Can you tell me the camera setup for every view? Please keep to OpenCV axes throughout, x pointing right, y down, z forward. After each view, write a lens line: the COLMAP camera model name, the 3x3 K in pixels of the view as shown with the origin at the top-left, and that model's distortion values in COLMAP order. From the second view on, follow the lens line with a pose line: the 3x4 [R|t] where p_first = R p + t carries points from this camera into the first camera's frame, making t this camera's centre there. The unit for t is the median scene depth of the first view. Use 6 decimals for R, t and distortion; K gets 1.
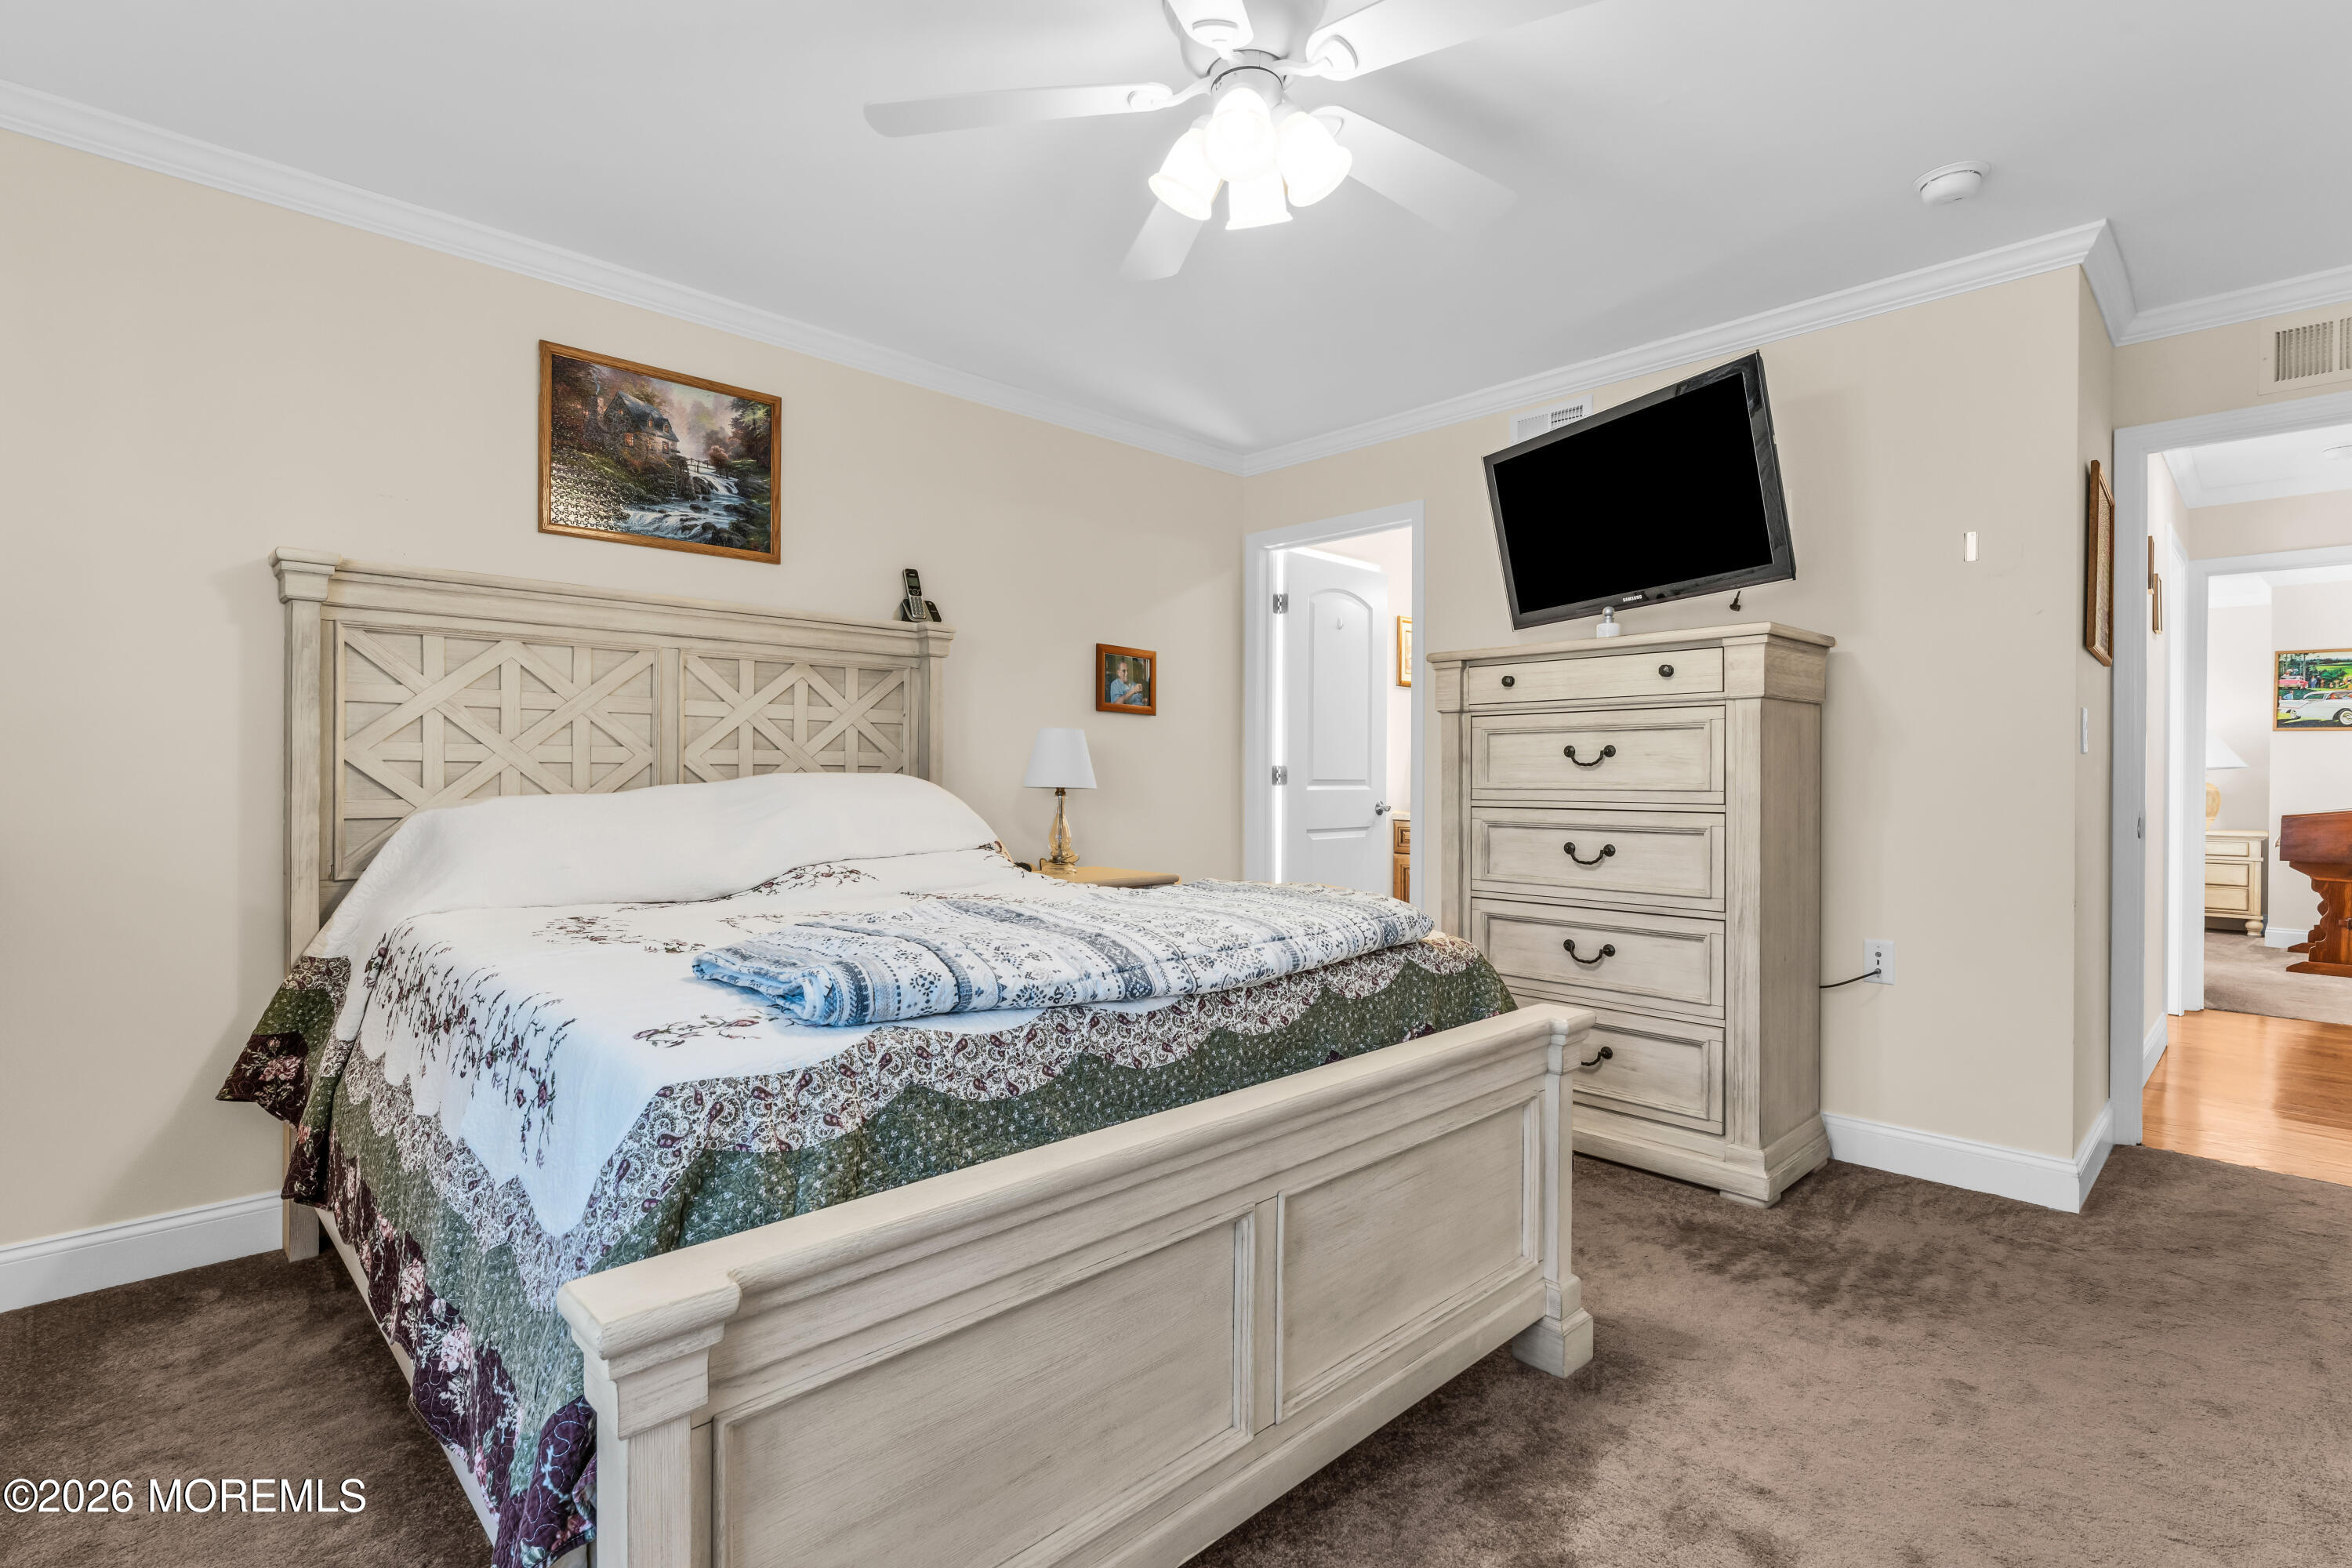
lens RADIAL K [[1183.2, 0, 1181.5], [0, 1183.2, 774.0], [0, 0, 1]] dist [-0.002782, -0.000095]
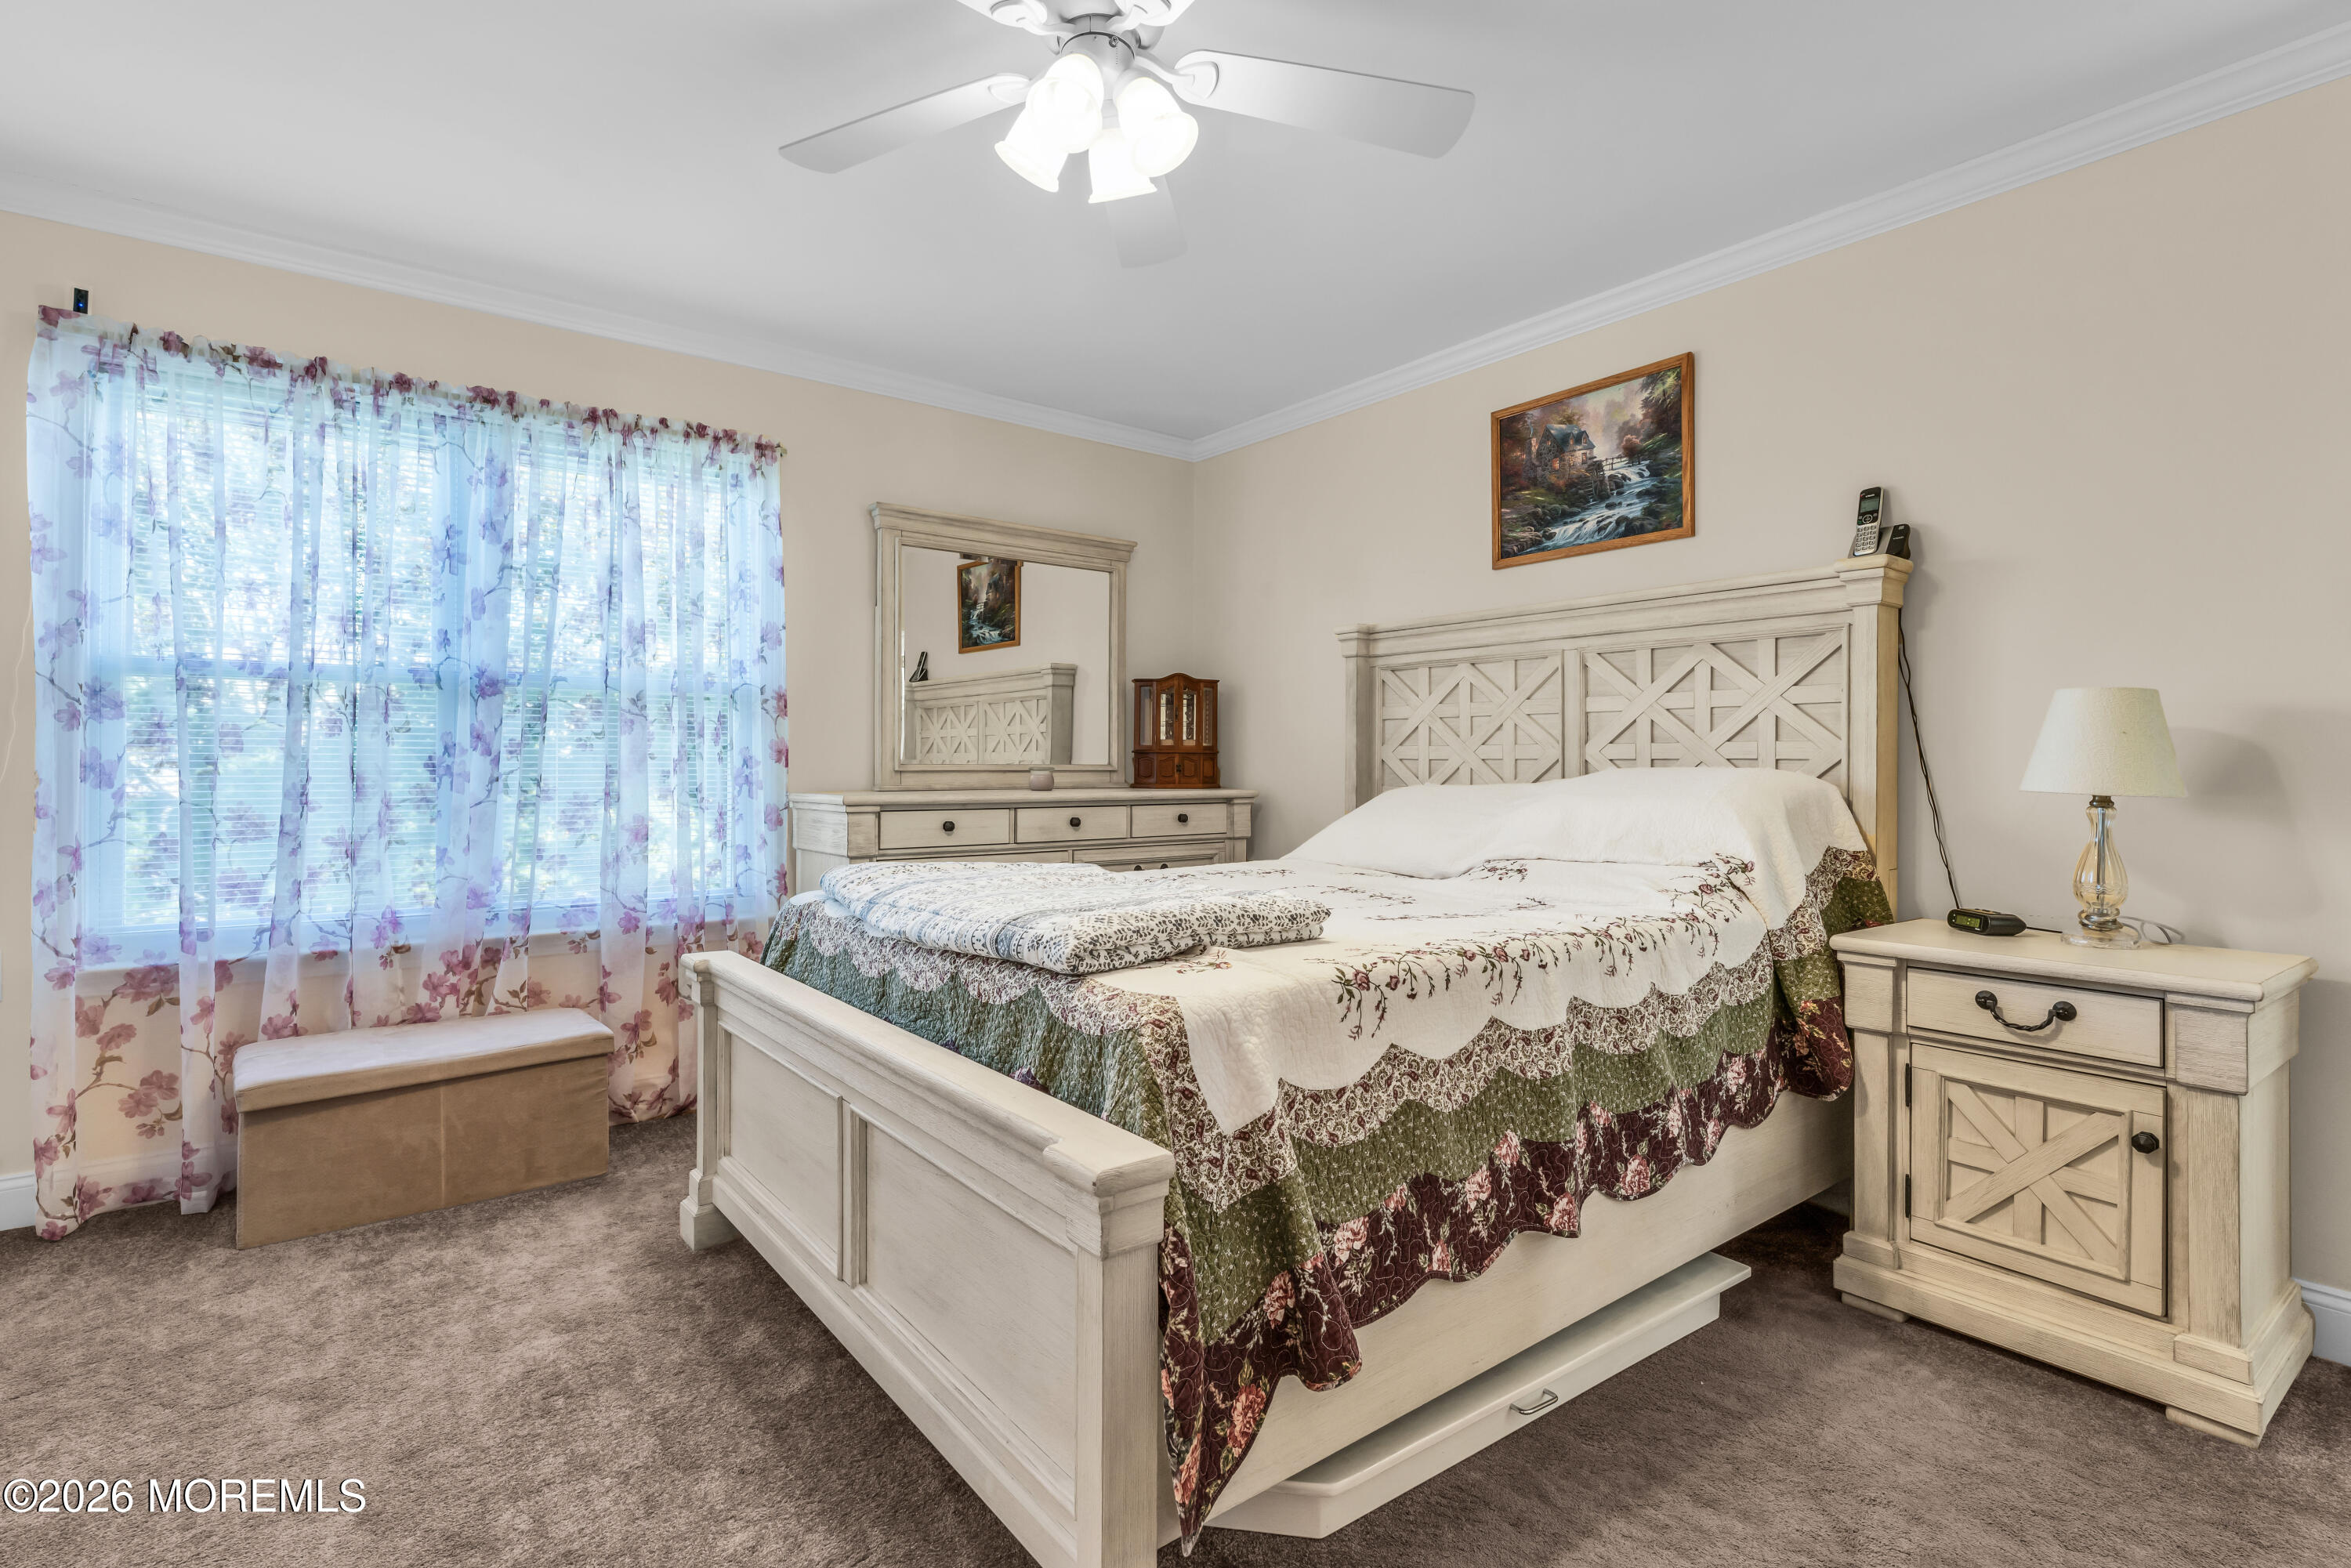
lens RADIAL K [[1182.7, 0, 1181.0], [0, 1182.7, 774.0], [0, 0, 1]] dist [-0.002782, -0.000095]
pose [[-0.172078, 0.001676, -0.985082, 0.651596], [-0.003086, 0.999993, 0.002240, 0.003548], [0.985078, 0.003426, -0.172072, 0.815699]]
